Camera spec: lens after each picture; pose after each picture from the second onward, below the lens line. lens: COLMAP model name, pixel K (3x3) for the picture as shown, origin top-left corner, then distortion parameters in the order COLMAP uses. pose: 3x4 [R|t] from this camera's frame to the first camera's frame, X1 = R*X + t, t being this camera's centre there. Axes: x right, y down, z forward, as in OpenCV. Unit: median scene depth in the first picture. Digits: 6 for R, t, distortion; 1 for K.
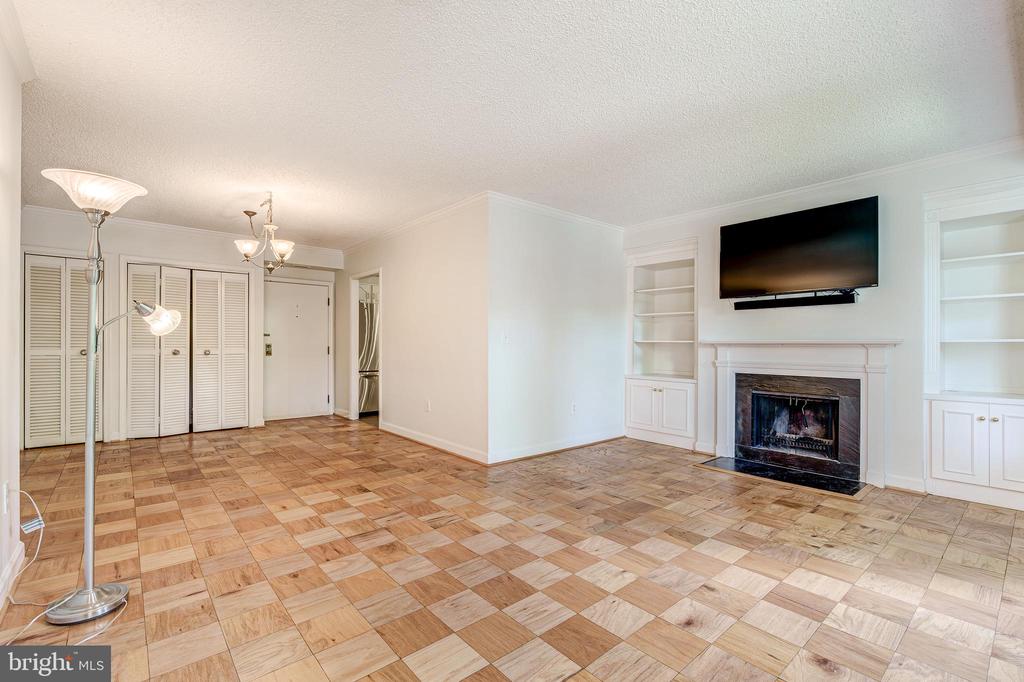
lens RADIAL K [[465.1, 0, 512.0], [0, 465.1, 341.0], [0, 0, 1]] dist [0.000334, -0.000246]
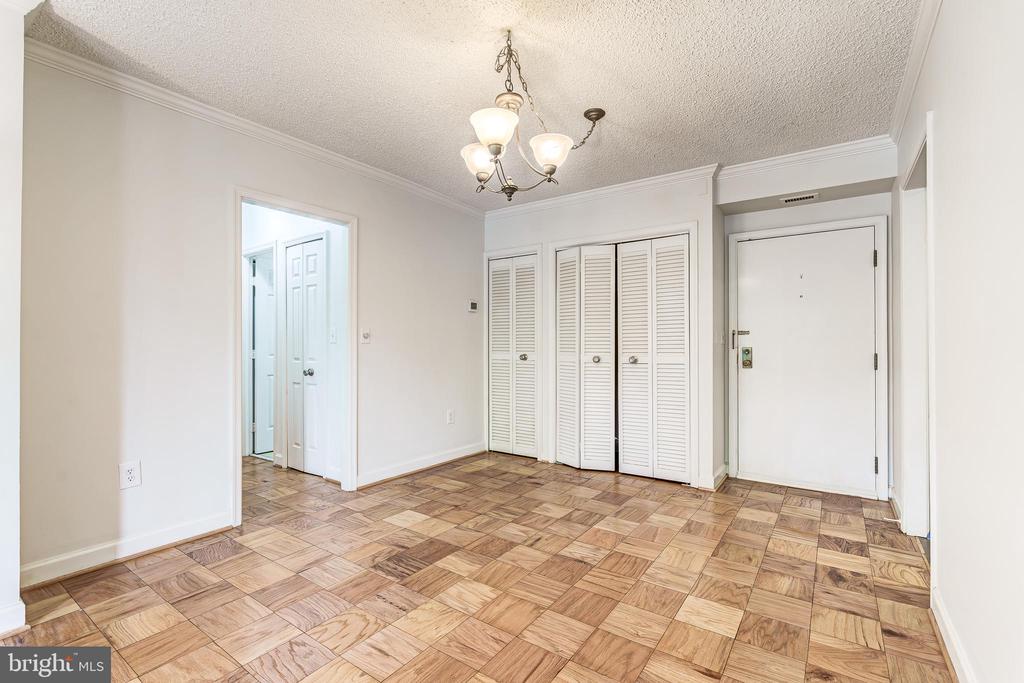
lens RADIAL K [[458.1, 0, 507.1], [0, 458.1, 345.7], [0, 0, 1]] dist [-0.002289, -0.000173]
pose [[0.245214, -0.006855, -0.969445, -0.051651], [0.006231, 0.999965, -0.005495, 0.005906], [0.969449, -0.004693, 0.245248, 0.677418]]
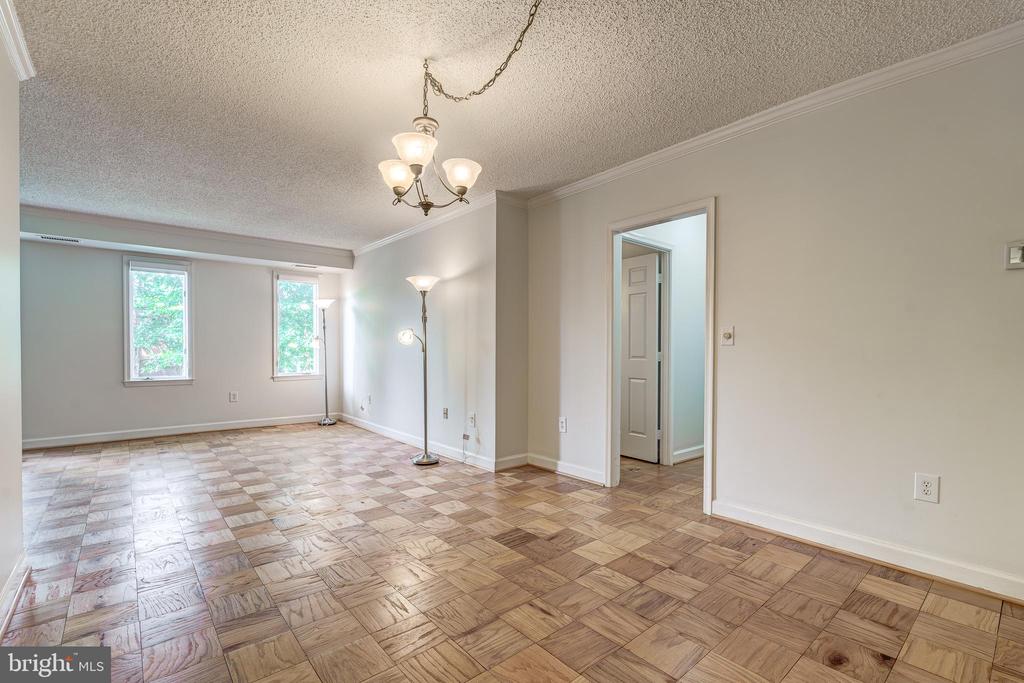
lens RADIAL K [[460.2, 0, 515.1], [0, 460.2, 357.4], [0, 0, 1]] dist [0.000407, 0.000299]
pose [[-0.999940, -0.005172, -0.009664, -0.478520], [-0.005295, 0.999905, 0.012747, 0.006317], [0.009597, 0.012797, -0.999872, 1.173178]]
